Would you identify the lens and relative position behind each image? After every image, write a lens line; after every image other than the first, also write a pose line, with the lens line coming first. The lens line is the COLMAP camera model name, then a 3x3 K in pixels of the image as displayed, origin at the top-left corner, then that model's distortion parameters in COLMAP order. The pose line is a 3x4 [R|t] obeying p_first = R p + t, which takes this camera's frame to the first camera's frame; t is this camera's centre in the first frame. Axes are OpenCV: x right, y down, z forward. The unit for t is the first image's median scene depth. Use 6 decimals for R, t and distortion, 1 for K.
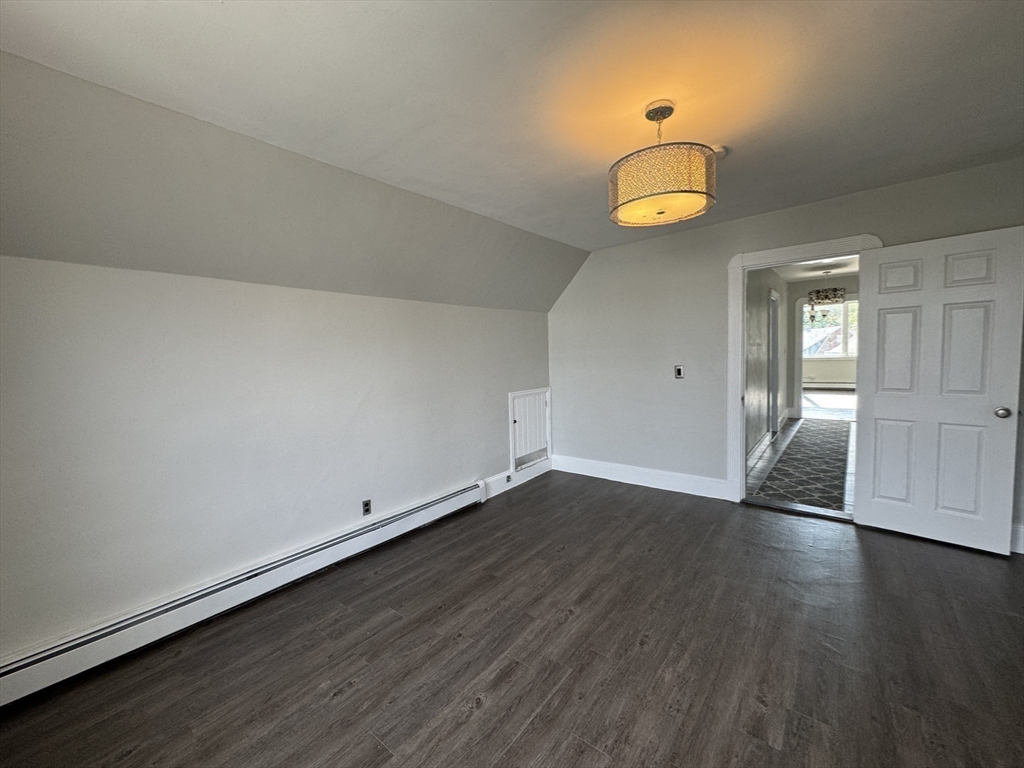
lens RADIAL K [[413.3, 0, 510.4], [0, 413.3, 384.0], [0, 0, 1]] dist [-0.000342, 0.001095]
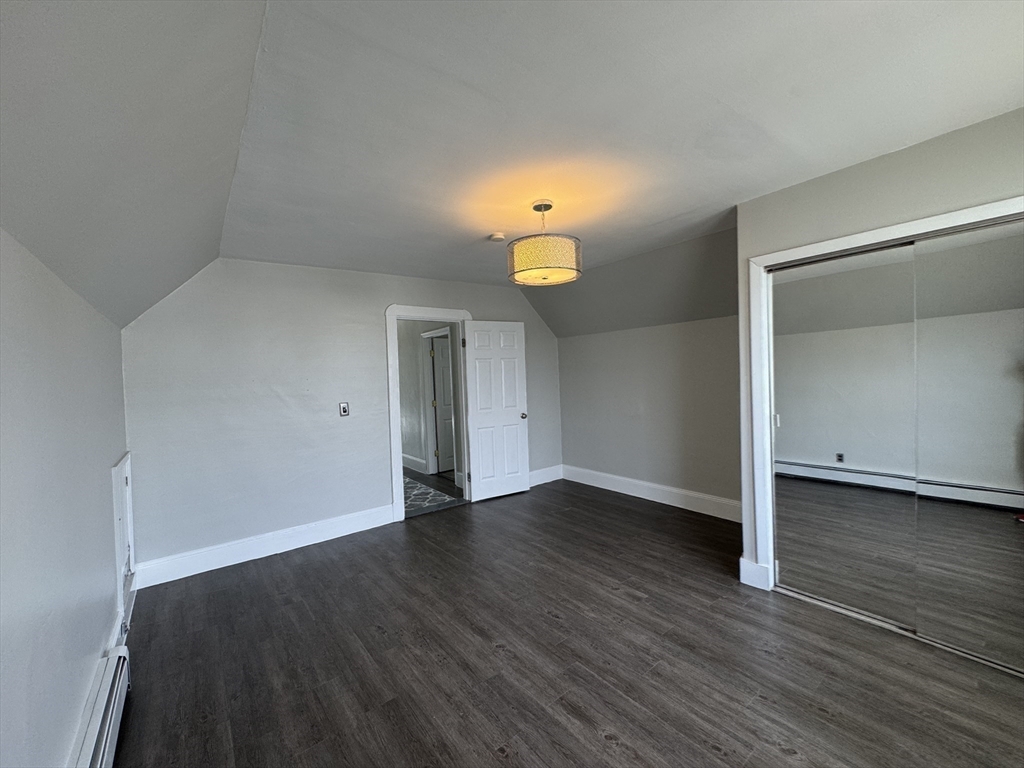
lens RADIAL K [[413.3, 0, 517.1], [0, 413.3, 379.5], [0, 0, 1]] dist [-0.000342, 0.001095]
pose [[0.214587, 0.012026, 0.976631, -0.700340], [0.103008, 0.994069, -0.034874, -0.032991], [-0.971258, 0.108084, 0.212075, 0.594636]]
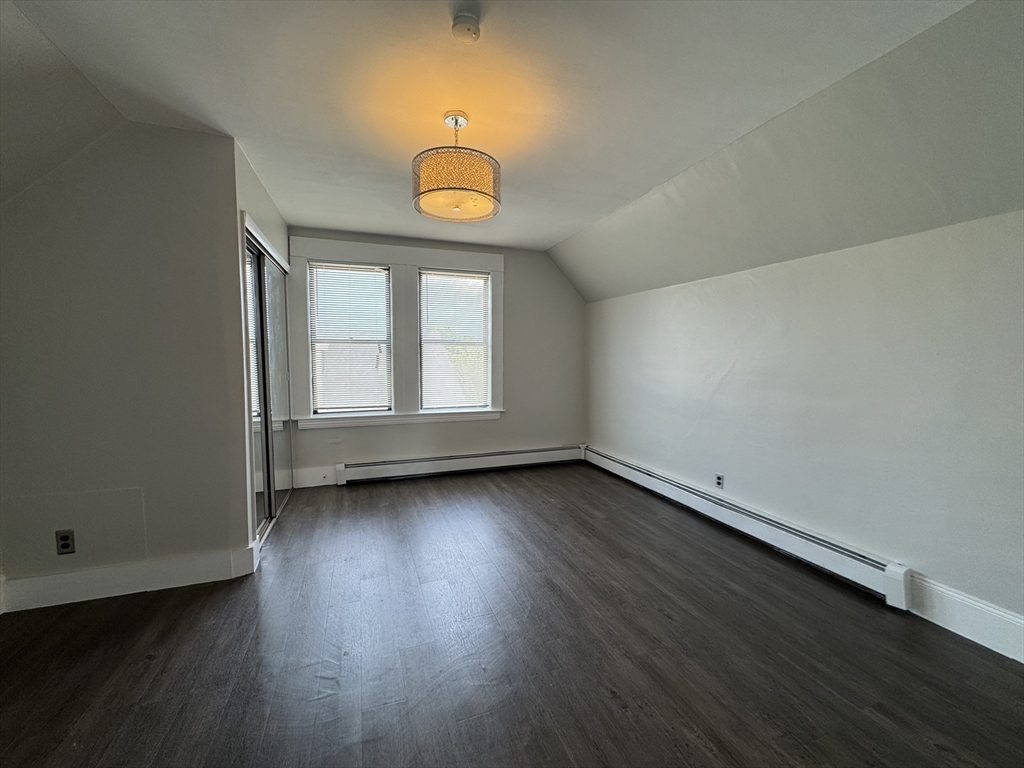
lens RADIAL K [[413.3, 0, 509.3], [0, 413.3, 378.6], [0, 0, 1]] dist [-0.000342, 0.001095]
pose [[-0.520030, 0.080210, -0.850374, 0.926467], [-0.041747, 0.992004, 0.119099, -0.066569], [0.853127, 0.097435, -0.512523, 1.249994]]
